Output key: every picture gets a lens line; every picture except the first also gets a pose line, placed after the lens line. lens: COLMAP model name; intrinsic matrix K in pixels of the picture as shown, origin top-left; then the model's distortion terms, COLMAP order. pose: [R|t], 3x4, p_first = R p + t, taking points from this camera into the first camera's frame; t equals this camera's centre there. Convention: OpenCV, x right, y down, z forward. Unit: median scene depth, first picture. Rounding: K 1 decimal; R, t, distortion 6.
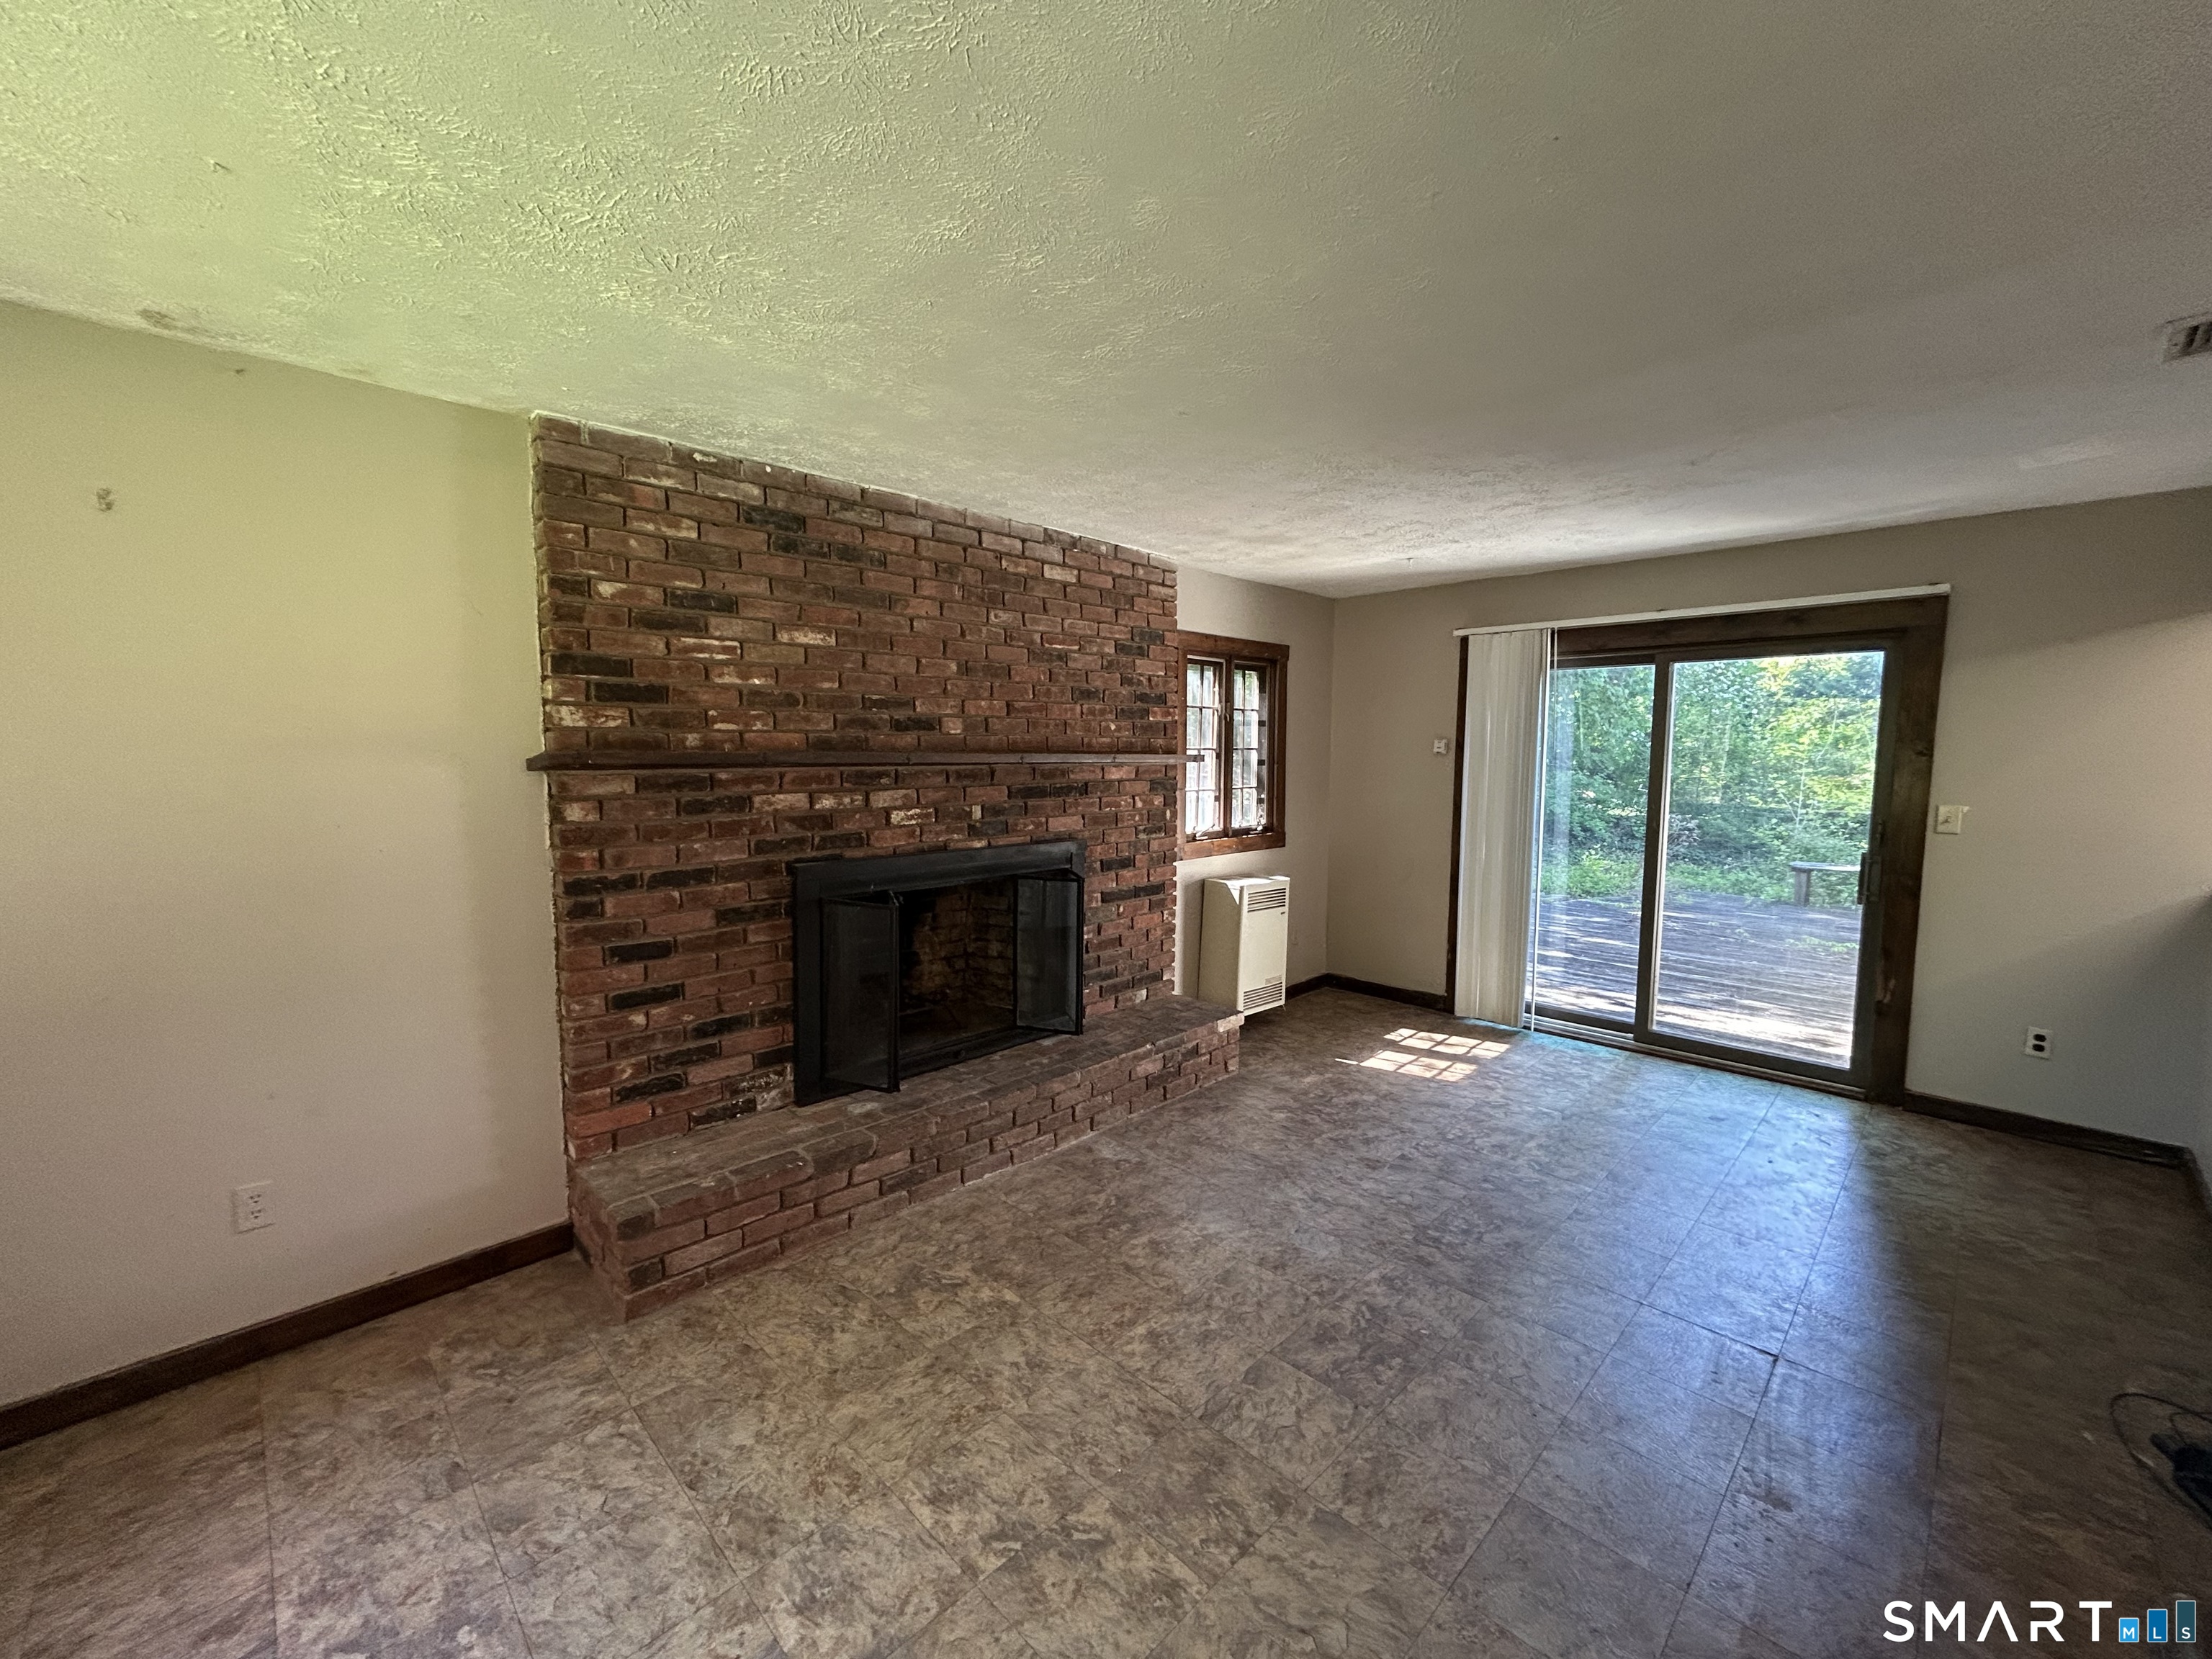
lens RADIAL K [[895.5, 0, 1108.2], [0, 895.5, 827.5], [0, 0, 1]] dist [0.002203, 0.000621]
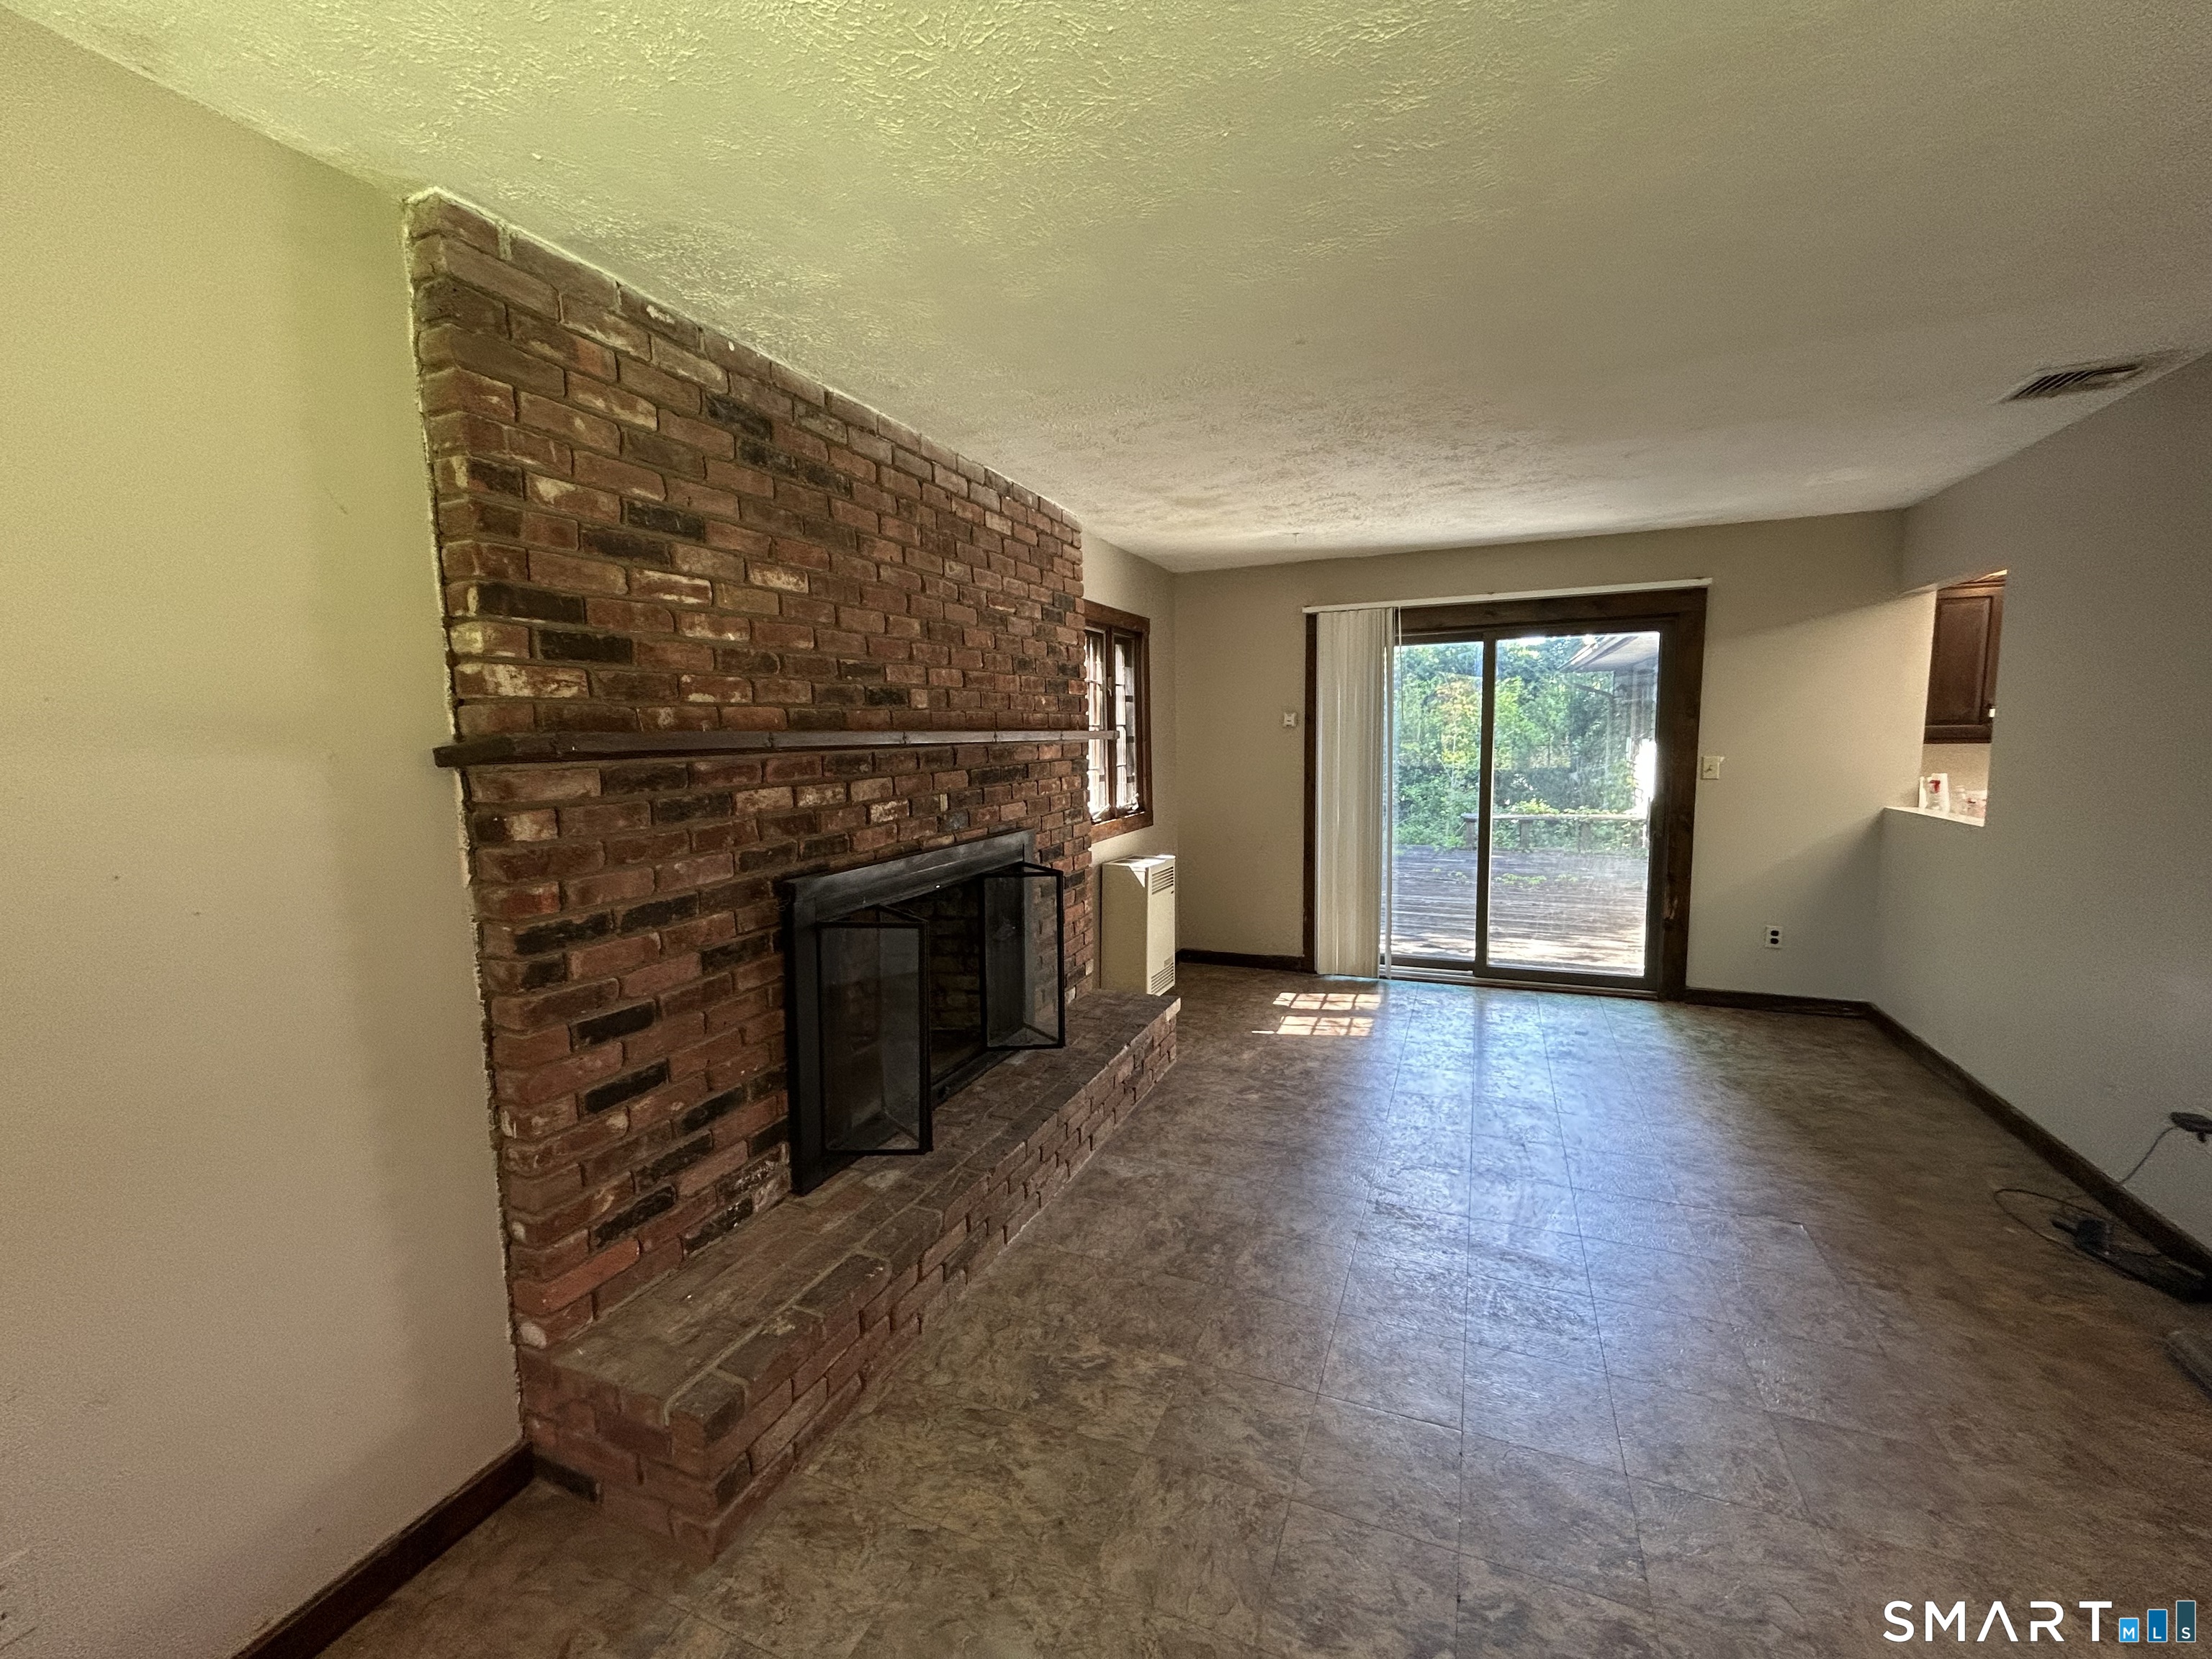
lens RADIAL K [[895.5, 0, 1104.7], [0, 895.5, 826.9], [0, 0, 1]] dist [0.002203, 0.000621]
pose [[0.923637, -0.062628, 0.378117, -0.357156], [0.056824, 0.998032, 0.026498, -0.008484], [-0.379033, -0.002988, 0.925378, 0.183535]]
